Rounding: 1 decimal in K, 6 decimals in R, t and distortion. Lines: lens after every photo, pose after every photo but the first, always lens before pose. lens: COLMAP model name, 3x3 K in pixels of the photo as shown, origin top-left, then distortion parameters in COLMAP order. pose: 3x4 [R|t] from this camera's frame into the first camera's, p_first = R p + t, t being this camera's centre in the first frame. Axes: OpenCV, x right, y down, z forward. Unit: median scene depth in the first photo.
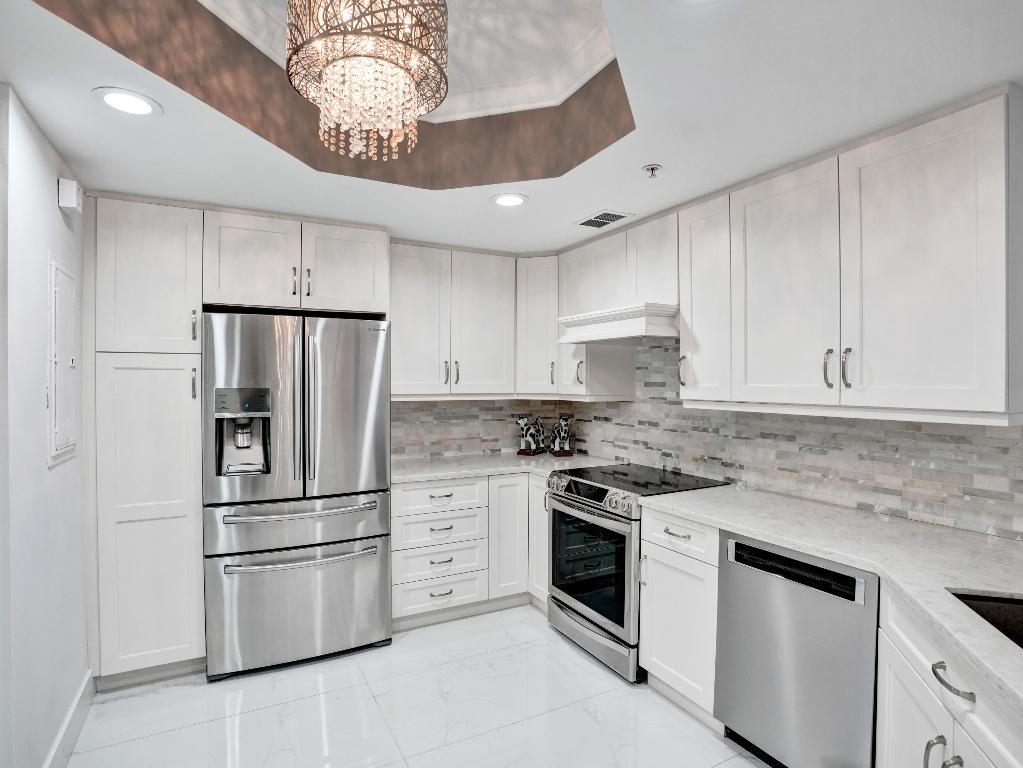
lens RADIAL K [[544.7, 0, 511.5], [0, 544.7, 384.0], [0, 0, 1]] dist [-0.000972, 0.000348]
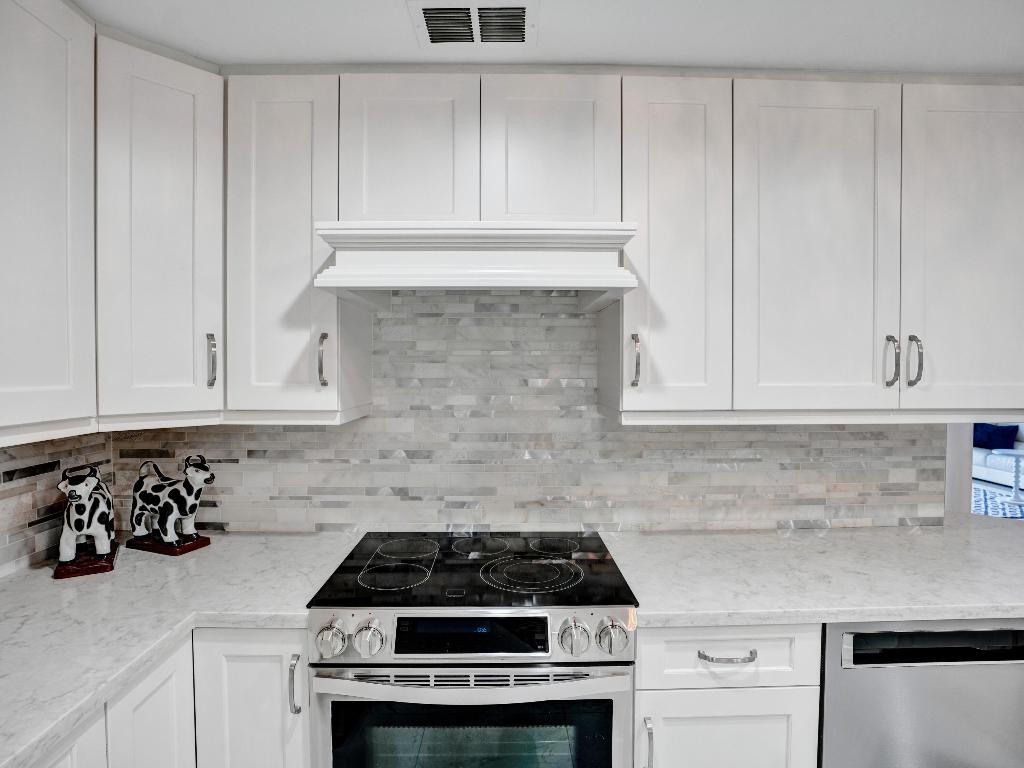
lens RADIAL K [[562.5, 0, 512.0], [0, 562.5, 384.0], [0, 0, 1]] dist [-0.078941, 0.043638]
pose [[0.463961, -0.028581, 0.885395, -0.219827], [0.007289, 0.999569, 0.028447, -0.014630], [-0.885826, -0.006745, 0.463969, 0.726441]]
